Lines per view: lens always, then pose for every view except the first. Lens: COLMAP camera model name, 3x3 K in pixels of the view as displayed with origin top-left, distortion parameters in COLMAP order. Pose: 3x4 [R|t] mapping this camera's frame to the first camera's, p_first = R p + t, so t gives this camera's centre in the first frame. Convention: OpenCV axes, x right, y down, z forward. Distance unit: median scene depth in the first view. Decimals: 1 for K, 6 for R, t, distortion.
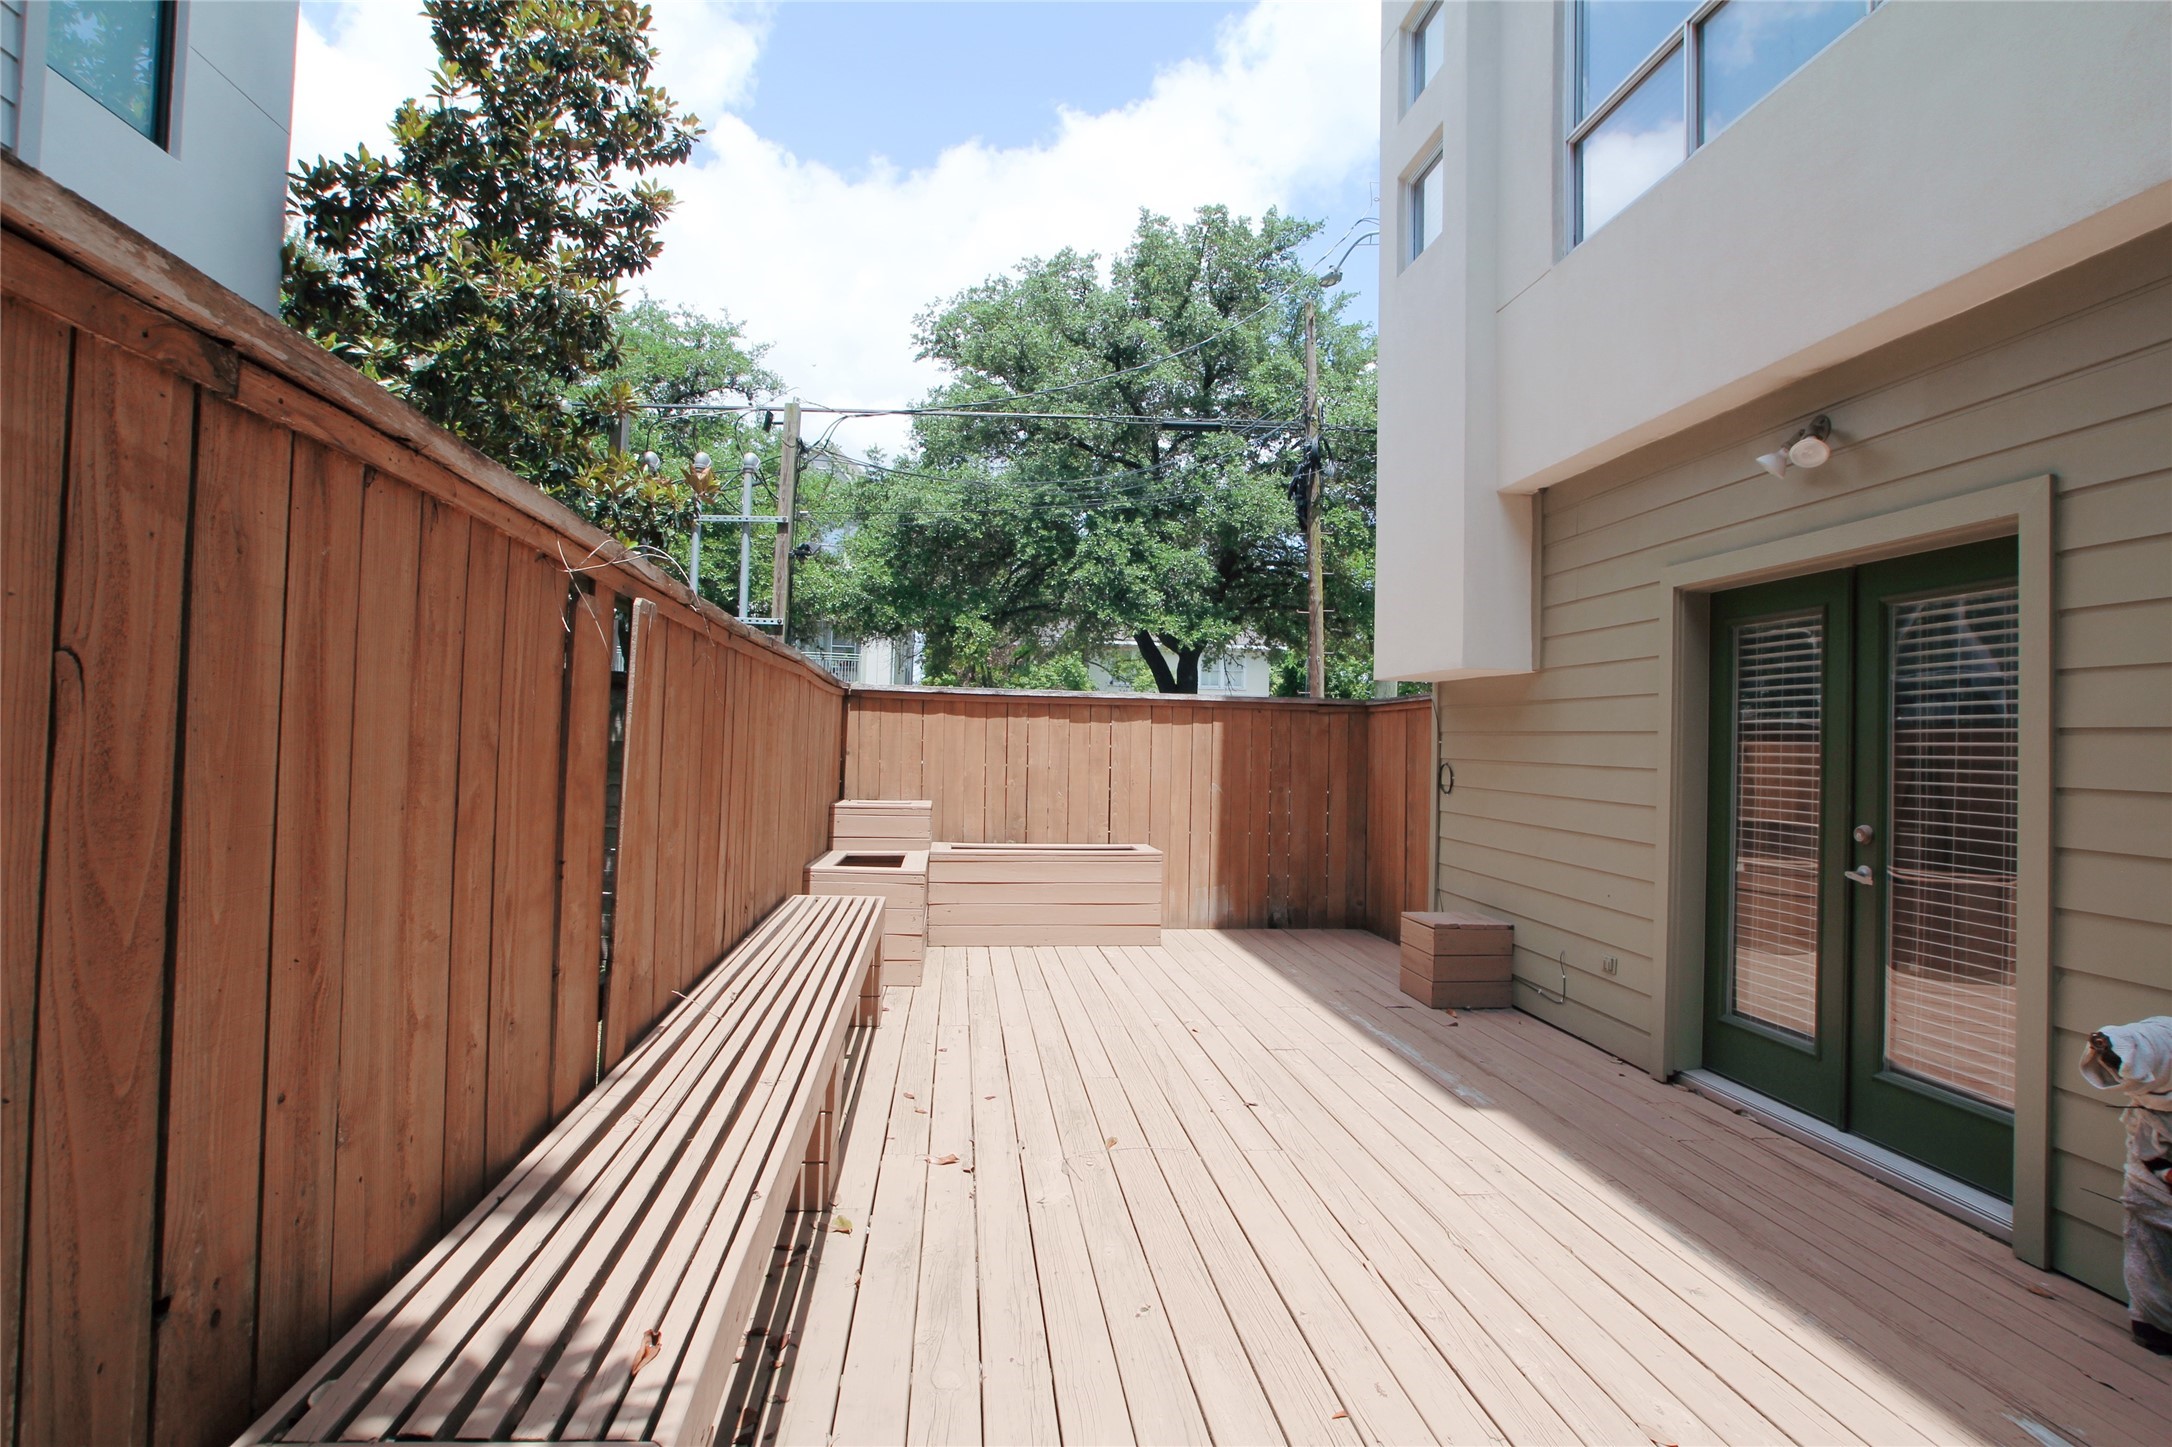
lens RADIAL K [[1101.8, 0, 1092.0], [0, 1101.8, 718.0], [0, 0, 1]] dist [-0.075790, 0.040468]
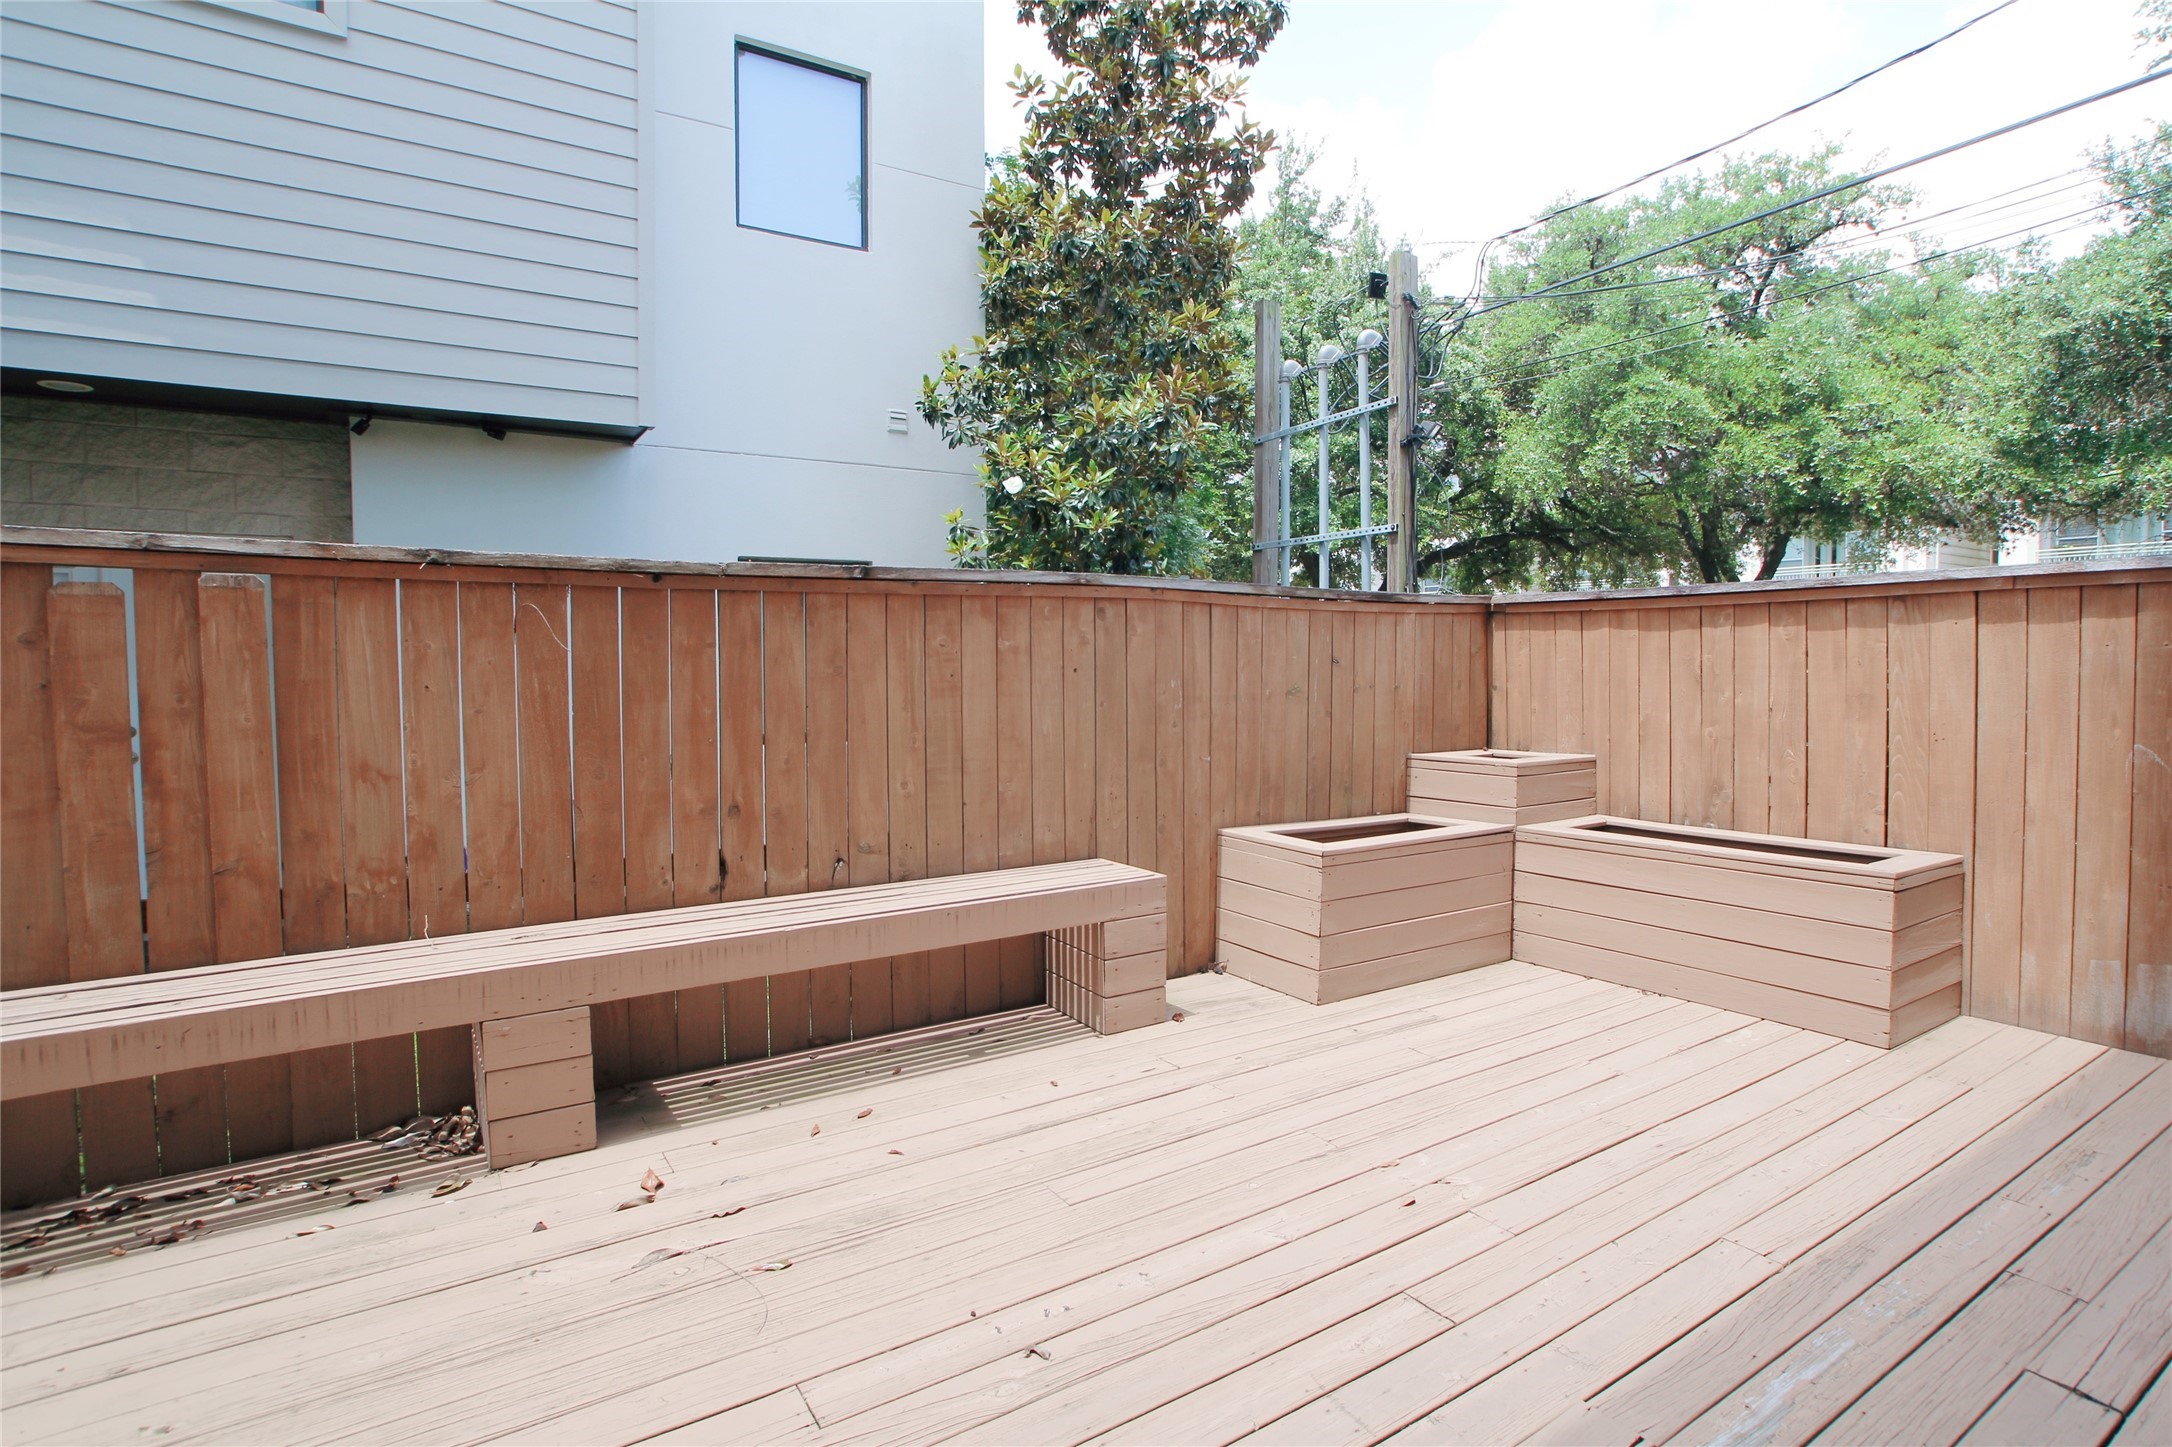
lens RADIAL K [[1101.8, 0, 1092.0], [0, 1101.8, 718.0], [0, 0, 1]] dist [-0.075790, 0.040468]
pose [[0.452537, 0.014829, -0.891622, 0.316203], [0.038415, 0.998609, 0.036106, 0.014439], [0.890918, -0.050591, 0.451338, 0.402342]]
